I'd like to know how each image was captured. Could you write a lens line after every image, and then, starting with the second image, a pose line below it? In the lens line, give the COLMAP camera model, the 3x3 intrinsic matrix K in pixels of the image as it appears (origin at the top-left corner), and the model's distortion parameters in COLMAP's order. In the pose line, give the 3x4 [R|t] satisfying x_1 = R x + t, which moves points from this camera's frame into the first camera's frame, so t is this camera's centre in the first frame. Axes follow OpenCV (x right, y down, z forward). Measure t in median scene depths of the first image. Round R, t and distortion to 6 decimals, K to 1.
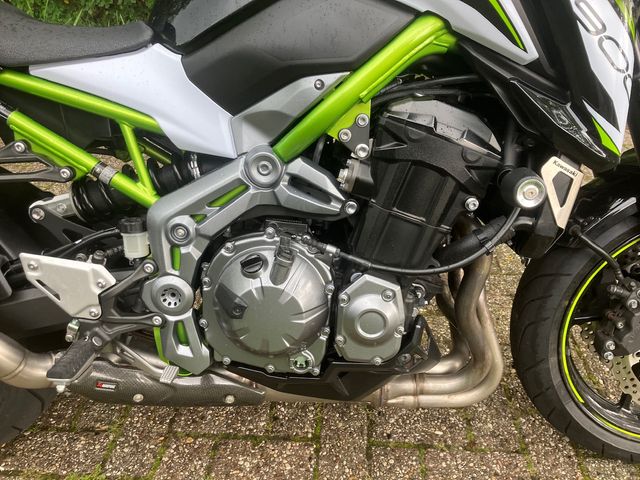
lens RADIAL K [[533.2, 0, 325.6], [0, 533.2, 244.7], [0, 0, 1]] dist [0.023852, -0.029531]
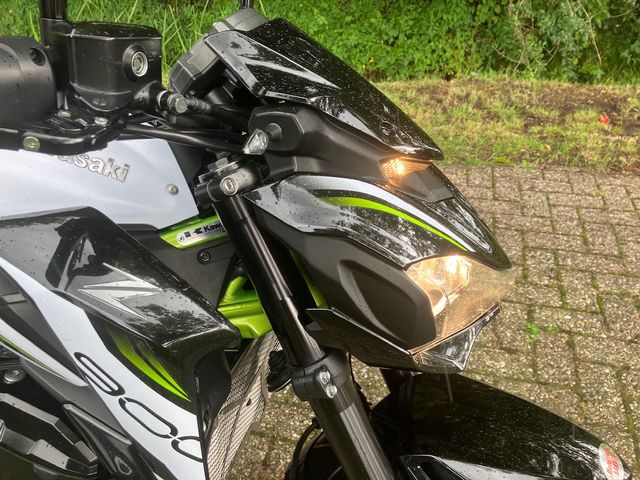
lens RADIAL K [[533.2, 0, 315.3], [0, 533.2, 237.5], [0, 0, 1]] dist [0.023852, -0.029531]
pose [[0.975650, 0.075908, -0.205779, 0.710226], [-0.061104, 0.995128, 0.077374, -0.531459], [0.210649, -0.062916, 0.975535, 0.294530]]
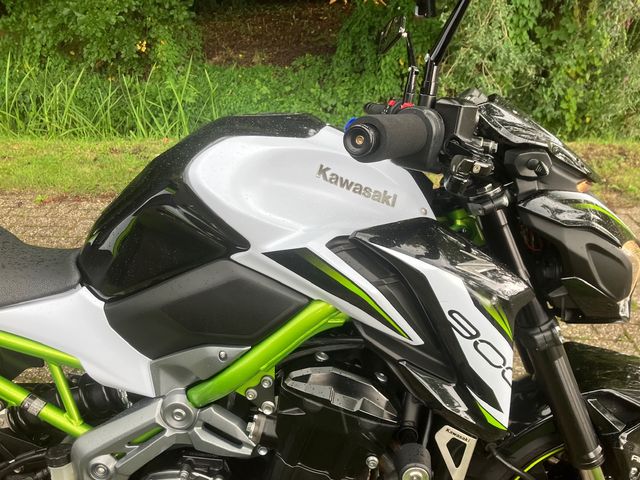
lens RADIAL K [[533.2, 0, 323.7], [0, 533.2, 242.3], [0, 0, 1]] dist [0.023852, -0.029531]
pose [[0.999751, 0.001625, -0.022264, 0.186766], [-0.002411, 0.999372, -0.035353, -0.430729], [0.022192, 0.035398, 0.999127, -0.057167]]
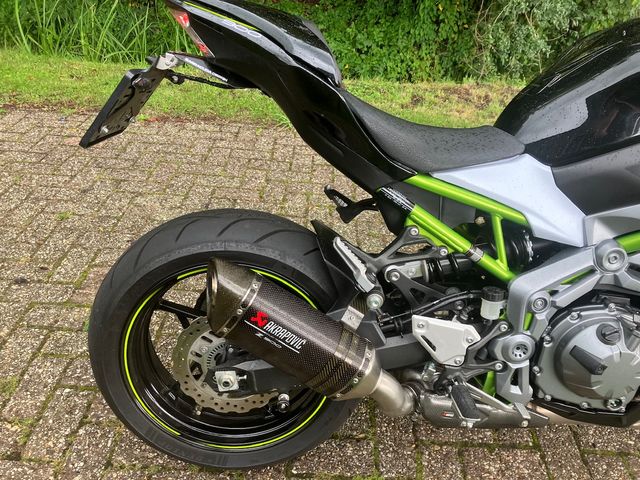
lens RADIAL K [[533.2, 0, 318.2], [0, 533.2, 239.4], [0, 0, 1]] dist [0.023852, -0.029531]
pose [[0.997064, 0.032969, 0.069110, -0.894820], [-0.035990, 0.998430, 0.042923, -0.213139], [-0.067586, -0.045284, 0.996685, -0.245419]]
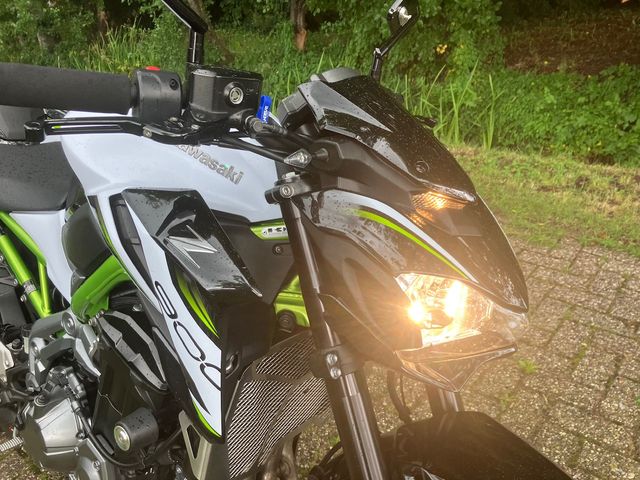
lens RADIAL K [[533.2, 0, 319.4], [0, 533.2, 234.7], [0, 0, 1]] dist [0.023852, -0.029531]
pose [[0.797281, 0.211051, -0.565510, 1.000019], [-0.247192, 0.968878, 0.013088, -0.494682], [0.550672, 0.129354, 0.824638, 0.238074]]
